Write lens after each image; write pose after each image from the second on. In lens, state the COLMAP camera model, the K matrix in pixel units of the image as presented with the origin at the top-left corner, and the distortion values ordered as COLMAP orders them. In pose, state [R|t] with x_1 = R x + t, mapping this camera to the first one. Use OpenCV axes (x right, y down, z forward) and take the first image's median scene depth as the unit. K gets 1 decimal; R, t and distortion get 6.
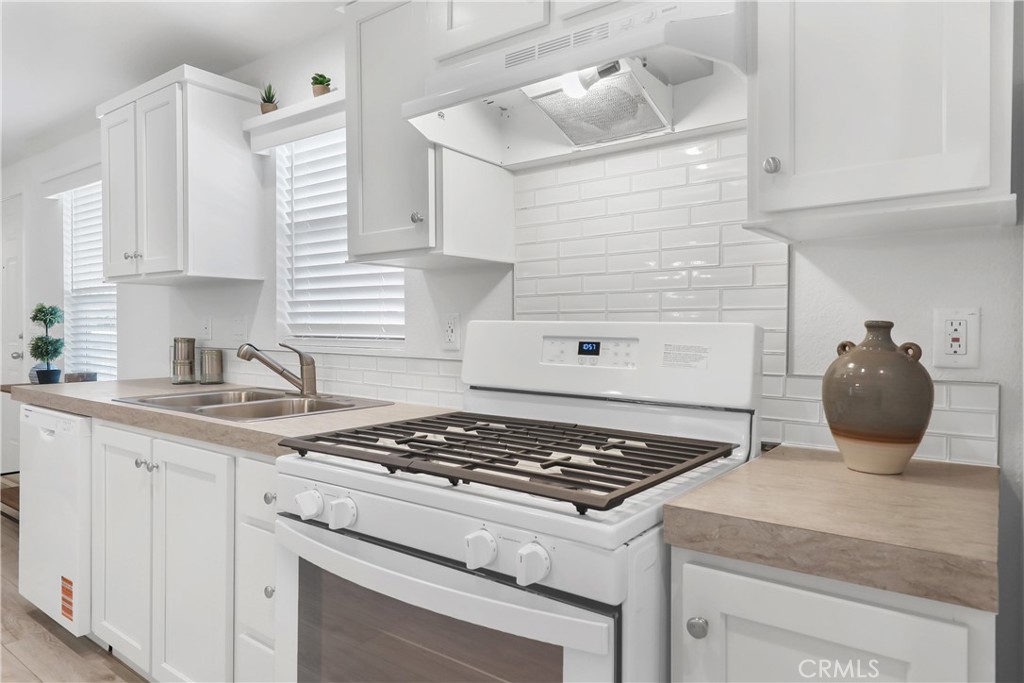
lens RADIAL K [[651.9, 0, 512.3], [0, 651.9, 329.1], [0, 0, 1]] dist [0.002050, 0.000365]
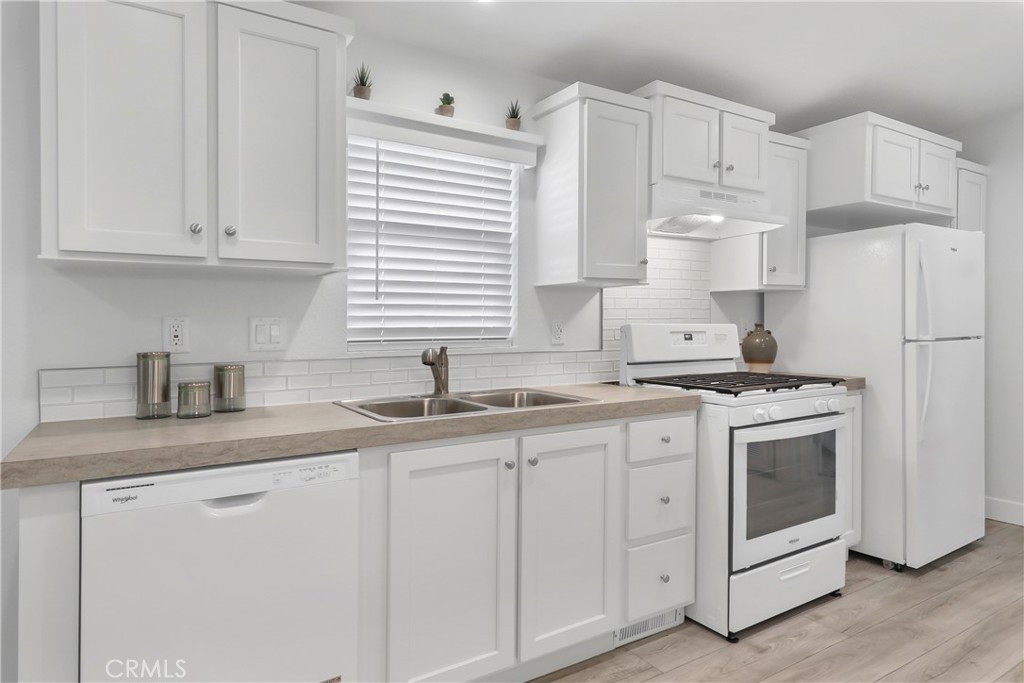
lens RADIAL K [[602.1, 0, 512.0], [0, 602.1, 341.5], [0, 0, 1]] dist [0.001255, 0.000416]
pose [[0.357208, -0.035714, 0.933342, -1.631445], [0.012374, 0.999362, 0.033504, -0.023579], [-0.933943, -0.000419, 0.357422, 0.737859]]
